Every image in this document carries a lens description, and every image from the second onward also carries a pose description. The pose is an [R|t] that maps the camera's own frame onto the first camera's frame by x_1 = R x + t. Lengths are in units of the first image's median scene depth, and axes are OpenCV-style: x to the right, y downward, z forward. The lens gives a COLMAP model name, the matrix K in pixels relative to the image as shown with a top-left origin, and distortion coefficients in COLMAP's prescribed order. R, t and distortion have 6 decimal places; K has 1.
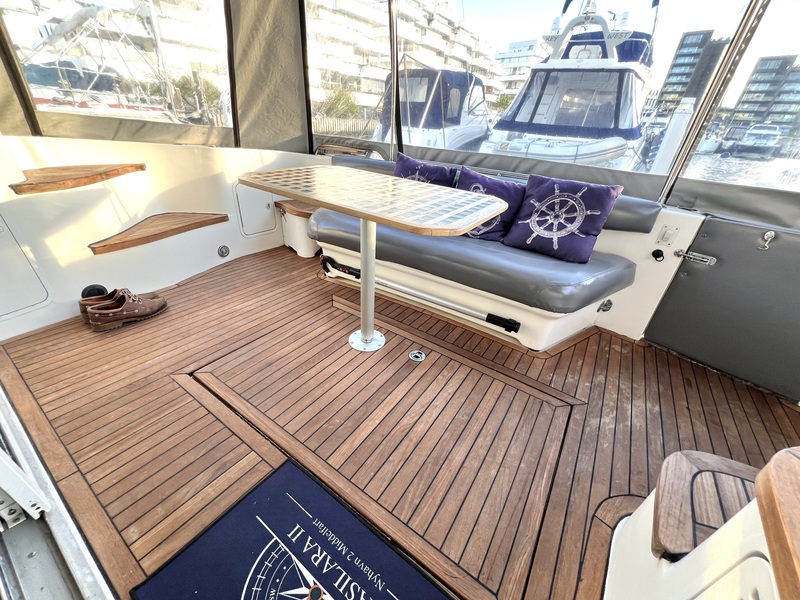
lens RADIAL K [[317.7, 0, 398.5], [0, 317.7, 300.5], [0, 0, 1]] dist [-0.003383, 0.000869]
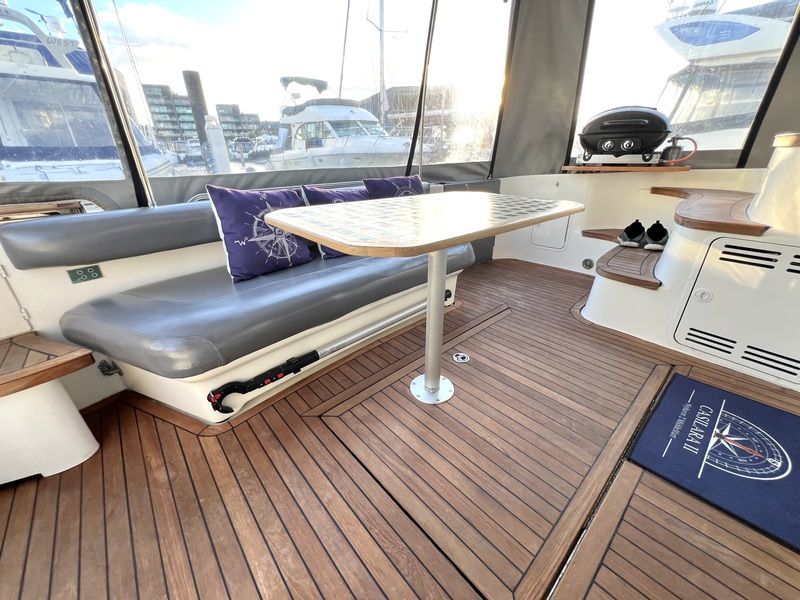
lens RADIAL K [[317.7, 0, 398.5], [0, 317.7, 300.5], [0, 0, 1]] dist [-0.003383, 0.000869]
pose [[0.241390, -0.467917, 0.850168, -0.791070], [0.504697, 0.808805, 0.301852, -0.392415], [-0.828861, 0.356213, 0.431394, 0.690810]]
